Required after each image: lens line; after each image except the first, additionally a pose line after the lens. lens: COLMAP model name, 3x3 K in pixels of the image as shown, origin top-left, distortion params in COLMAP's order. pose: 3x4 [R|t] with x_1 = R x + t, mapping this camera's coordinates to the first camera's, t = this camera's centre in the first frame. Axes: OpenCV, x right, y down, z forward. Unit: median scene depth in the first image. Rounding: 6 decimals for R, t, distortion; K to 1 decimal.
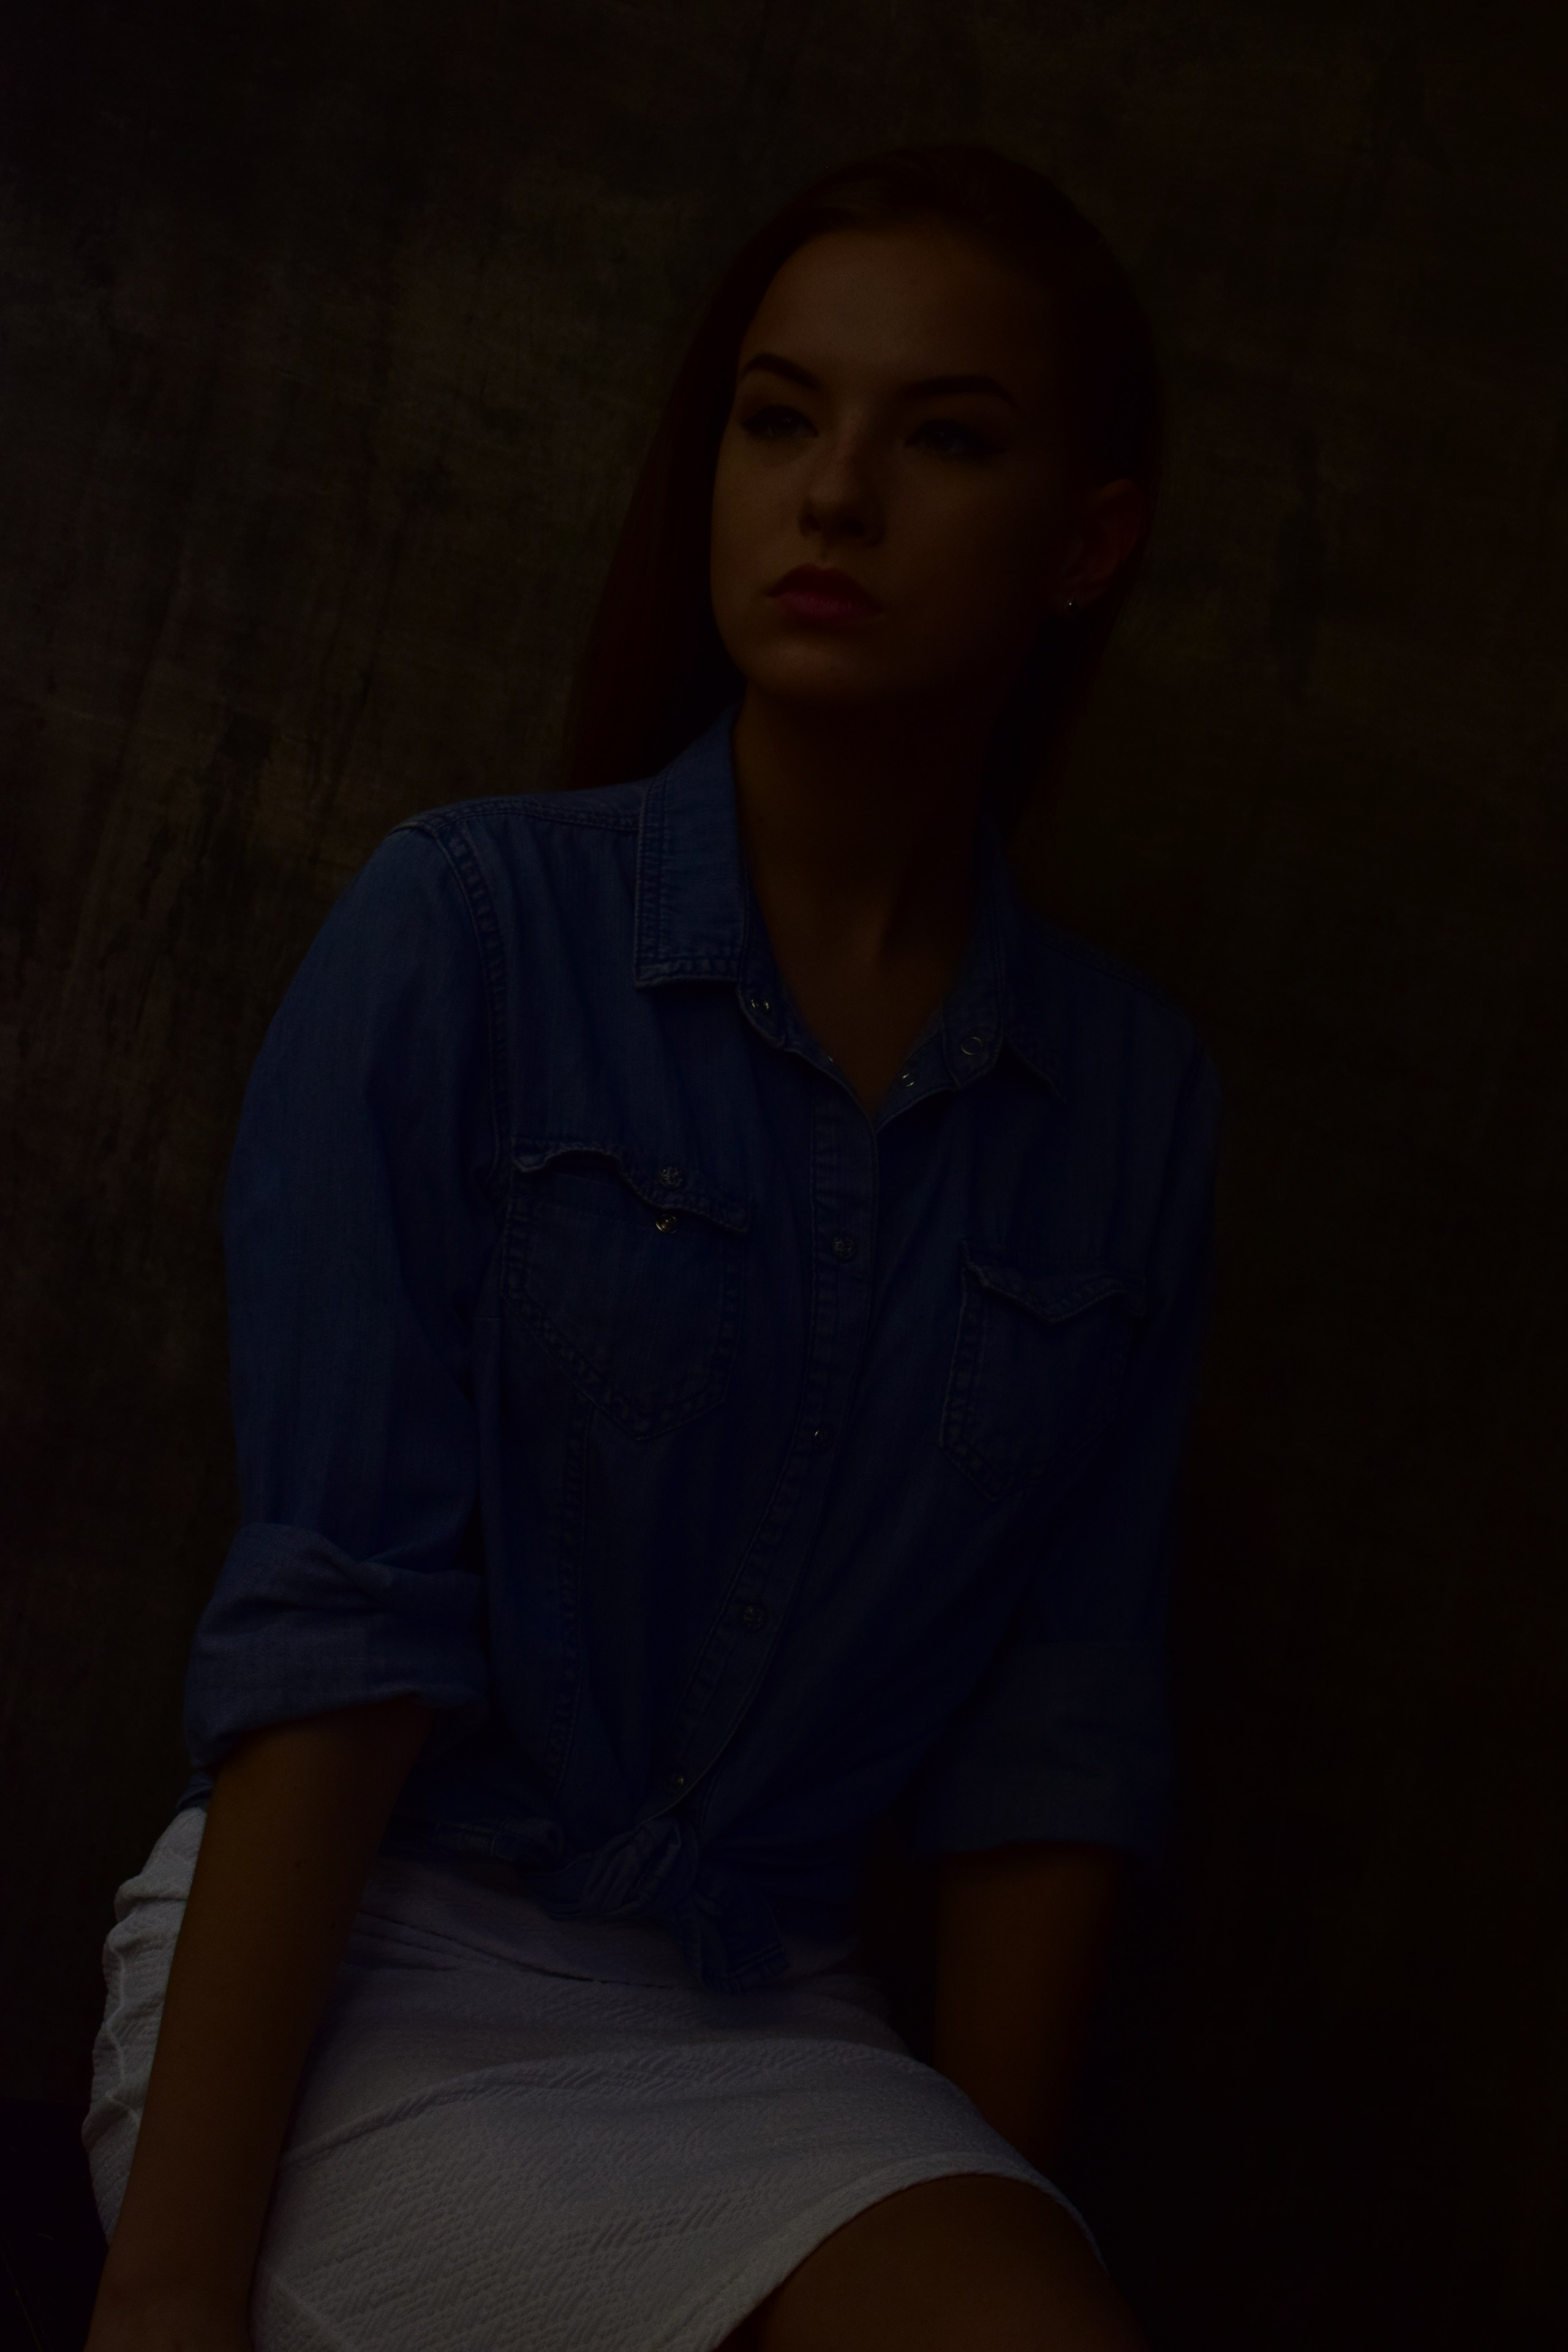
lens RADIAL K [[3776.6, 0, 753.9], [0, 3776.6, 1177.0], [0, 0, 1]] dist [-0.014398, 0.000000]
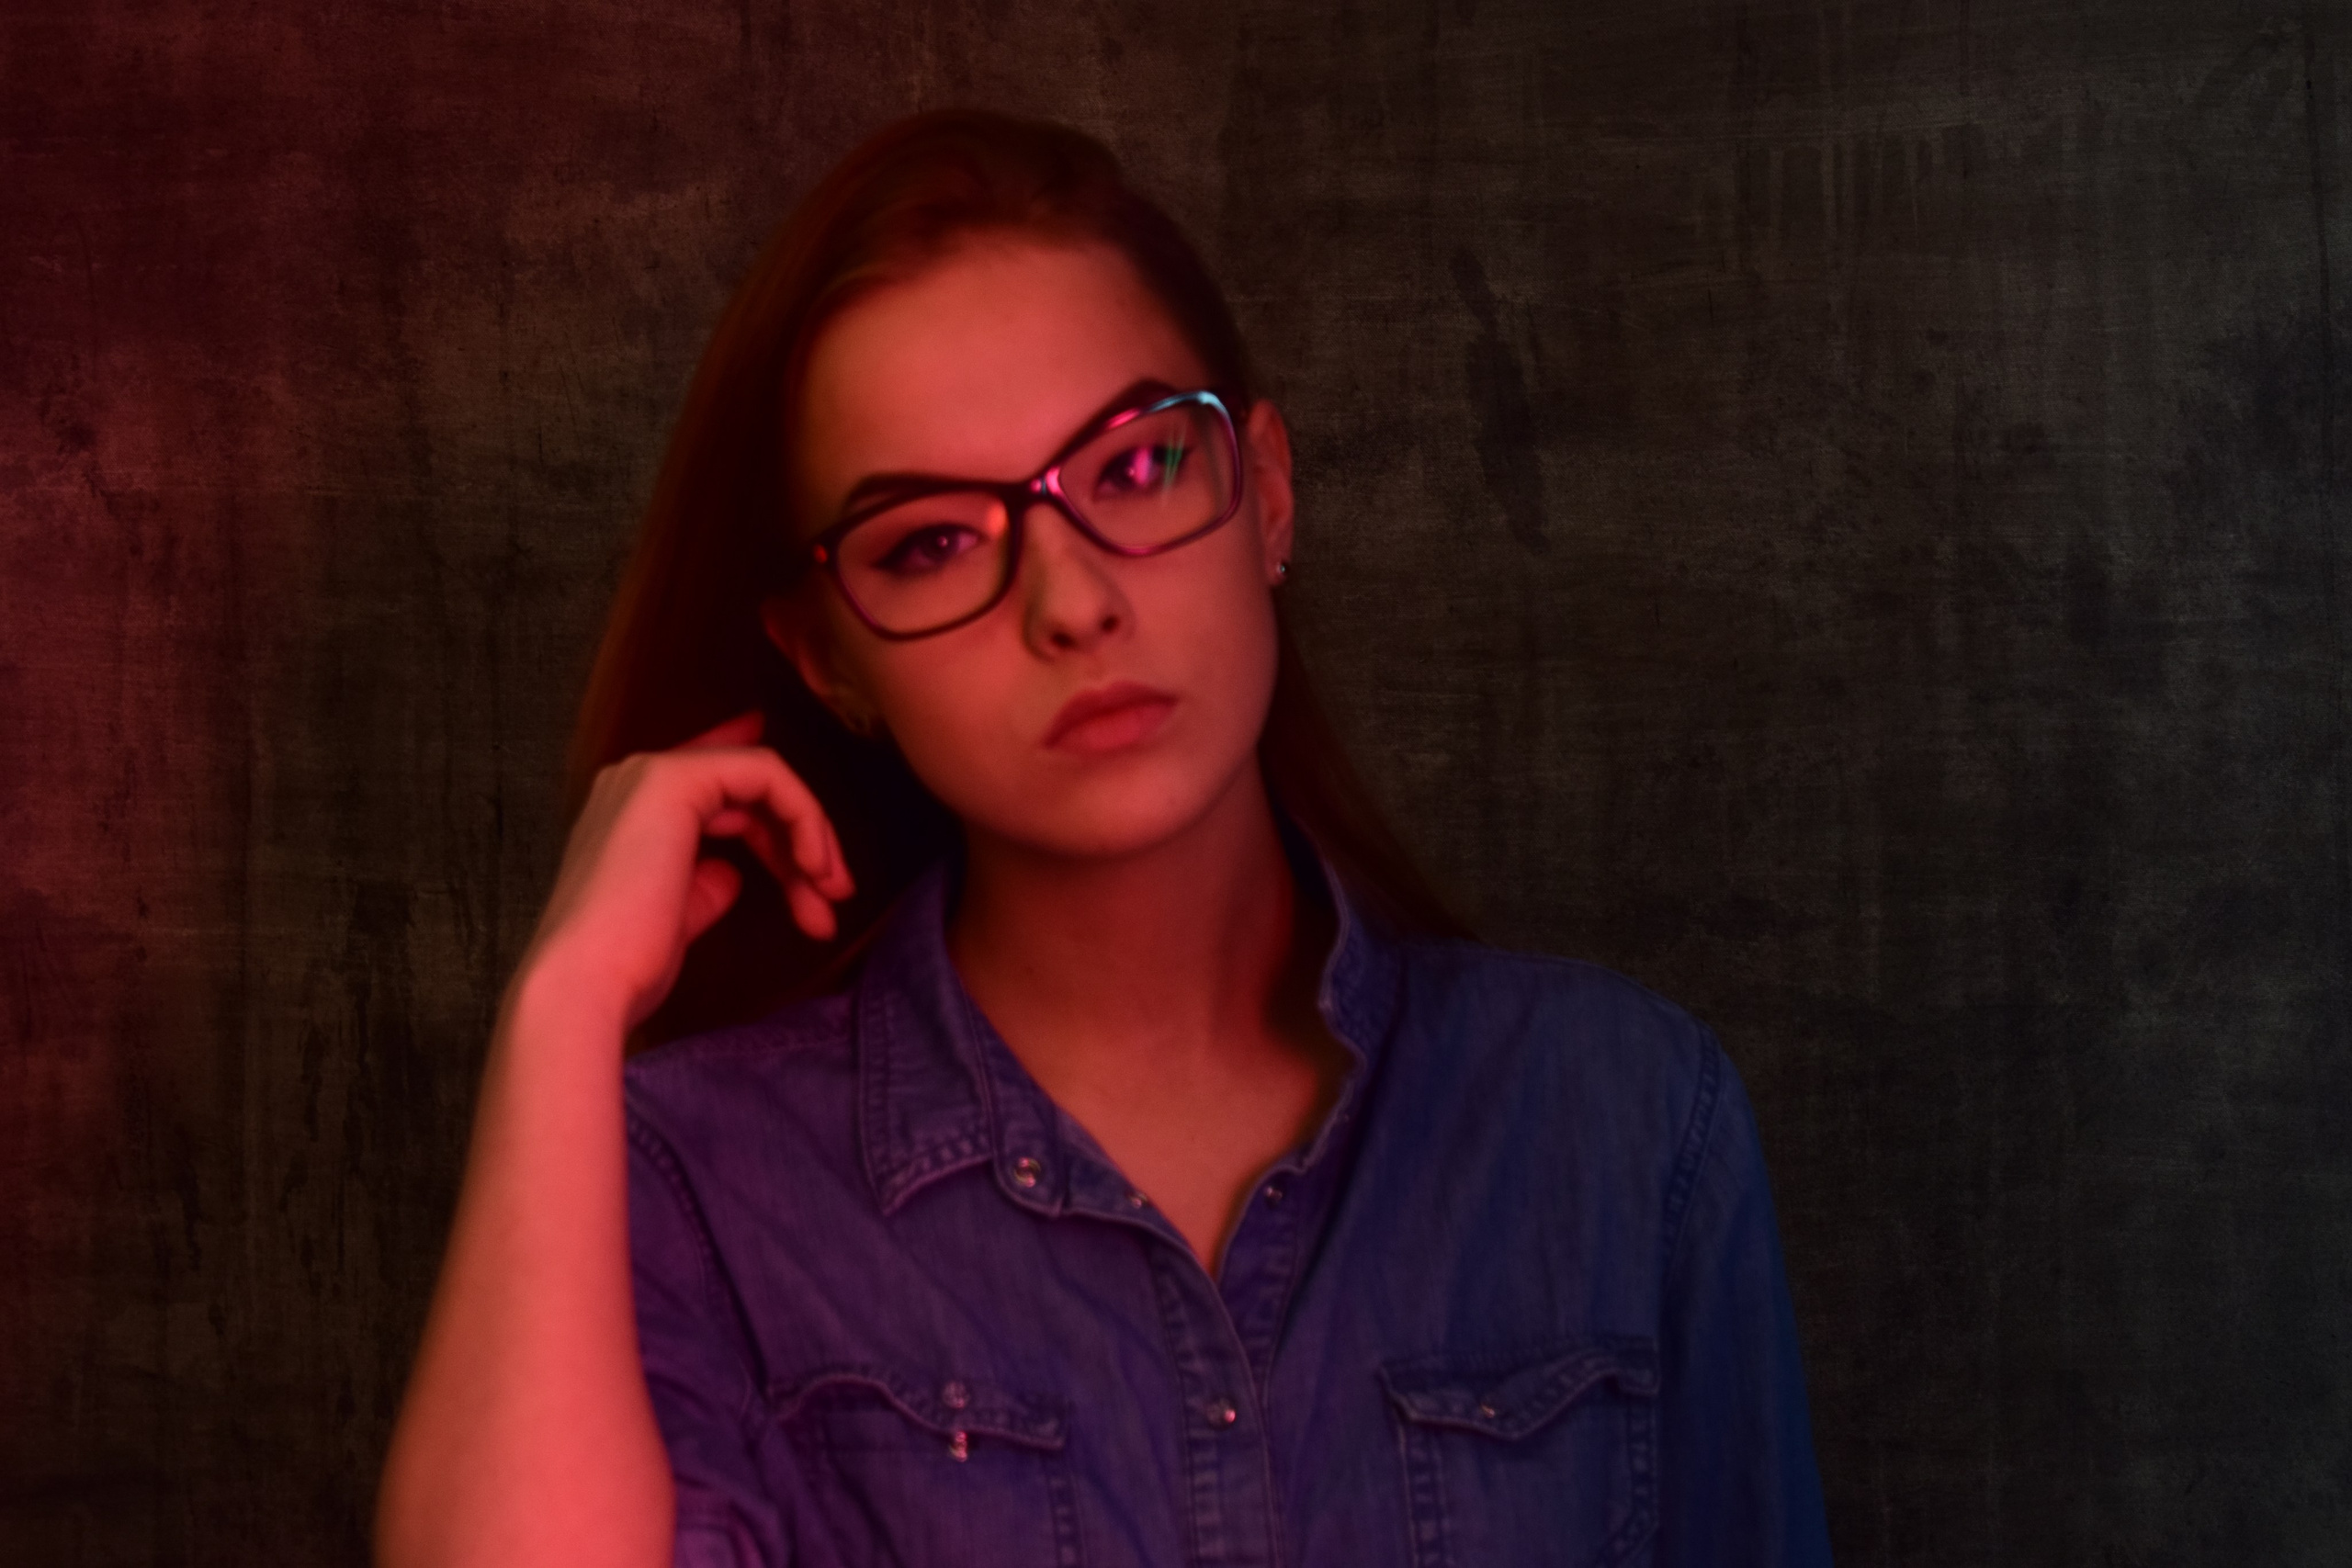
lens RADIAL K [[5763.9, 0, 1169.9], [0, 5763.9, 792.4], [0, 0, 1]] dist [-0.022768, 0.000000]
pose [[0.963184, -0.264713, 0.046934, -0.015457], [0.268108, 0.958692, -0.095015, 0.031955], [-0.019844, 0.104100, 0.994369, -0.313216]]
